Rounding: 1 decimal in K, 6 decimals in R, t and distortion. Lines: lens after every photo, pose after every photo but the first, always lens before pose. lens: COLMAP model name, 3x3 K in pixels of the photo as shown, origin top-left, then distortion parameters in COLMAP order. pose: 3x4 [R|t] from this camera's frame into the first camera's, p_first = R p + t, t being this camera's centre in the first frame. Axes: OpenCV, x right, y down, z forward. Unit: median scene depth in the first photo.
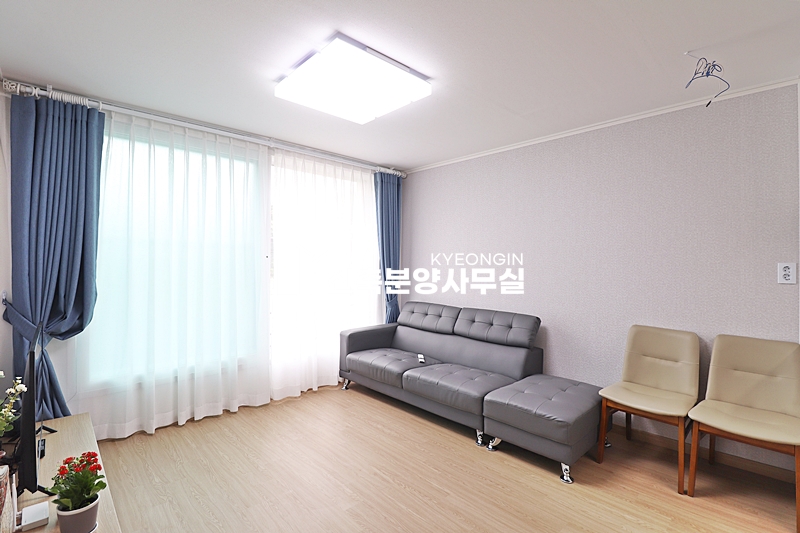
lens RADIAL K [[372.1, 0, 406.2], [0, 372.1, 260.8], [0, 0, 1]] dist [-0.005638, -0.010057]
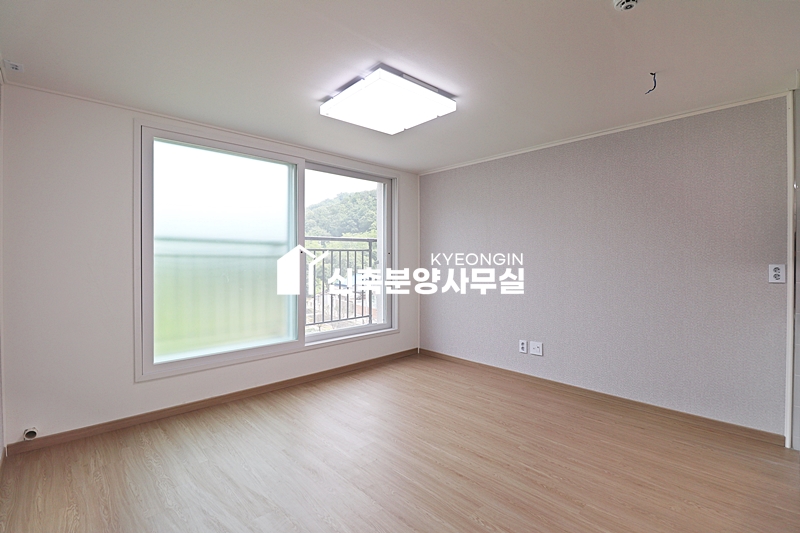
lens RADIAL K [[372.1, 0, 400.7], [0, 372.1, 260.4], [0, 0, 1]] dist [-0.005638, -0.010057]
pose [[0.999676, -0.002362, -0.025345, -0.098176], [0.002481, 0.999986, 0.004652, 0.014488], [0.025334, -0.004713, 0.999668, -0.136521]]
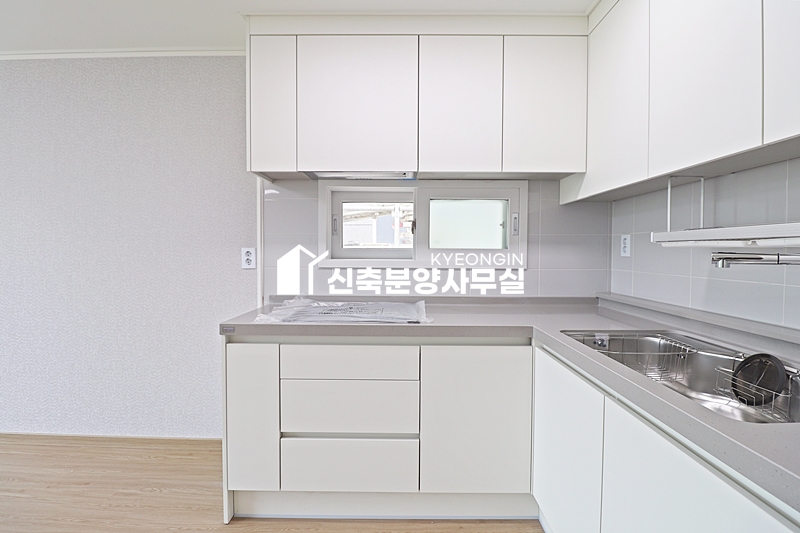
lens RADIAL K [[372.1, 0, 403.4], [0, 372.1, 261.4], [0, 0, 1]] dist [-0.005638, -0.010057]
pose [[0.706659, -0.015920, 0.707375, 0.502256], [-0.004038, 0.999640, 0.026531, 0.038819], [-0.707543, -0.021605, 0.706340, -0.012644]]
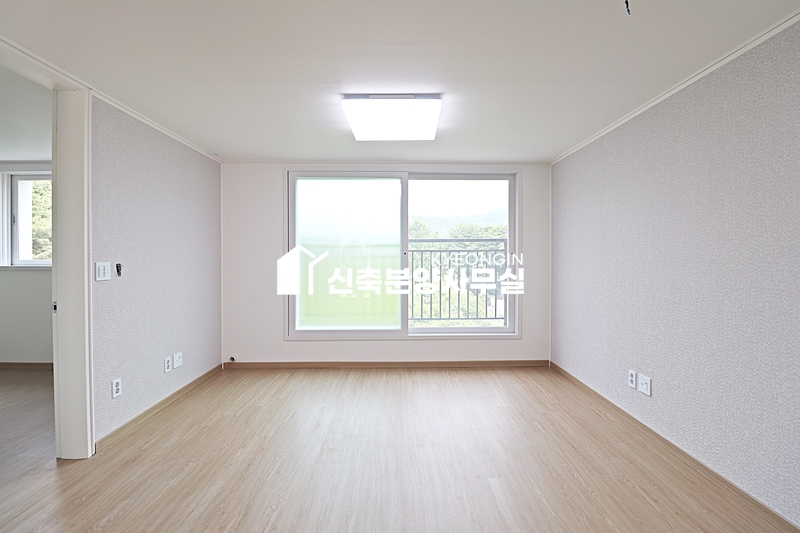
lens RADIAL K [[372.1, 0, 398.8], [0, 372.1, 260.7], [0, 0, 1]] dist [-0.005638, -0.010057]
pose [[0.715908, 0.004559, -0.698180, 0.612520], [0.002434, 0.999956, 0.009025, 0.004458], [0.698191, -0.008161, 0.715865, 0.090034]]
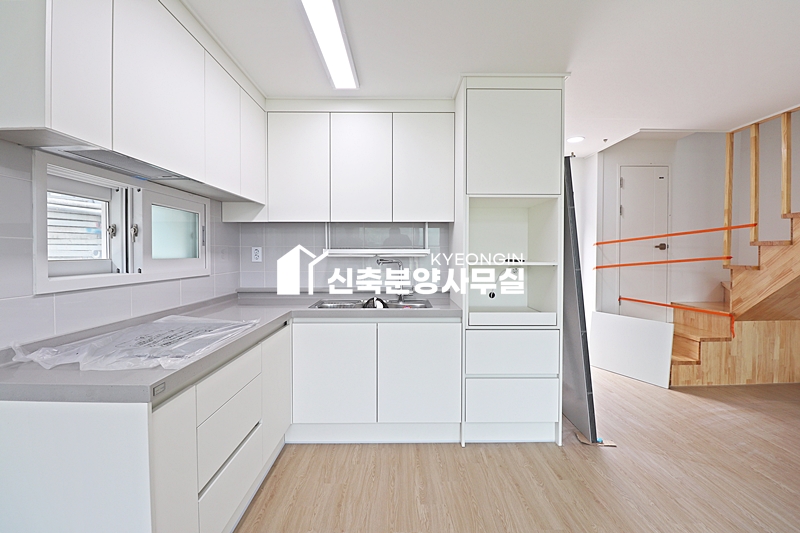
lens RADIAL K [[372.1, 0, 403.1], [0, 372.1, 260.7], [0, 0, 1]] dist [-0.005638, -0.010057]
pose [[-0.719109, -0.015538, 0.694724, 0.253527], [-0.001045, 0.999773, 0.021278, 0.019187], [-0.694897, 0.014575, -0.718962, 0.731131]]
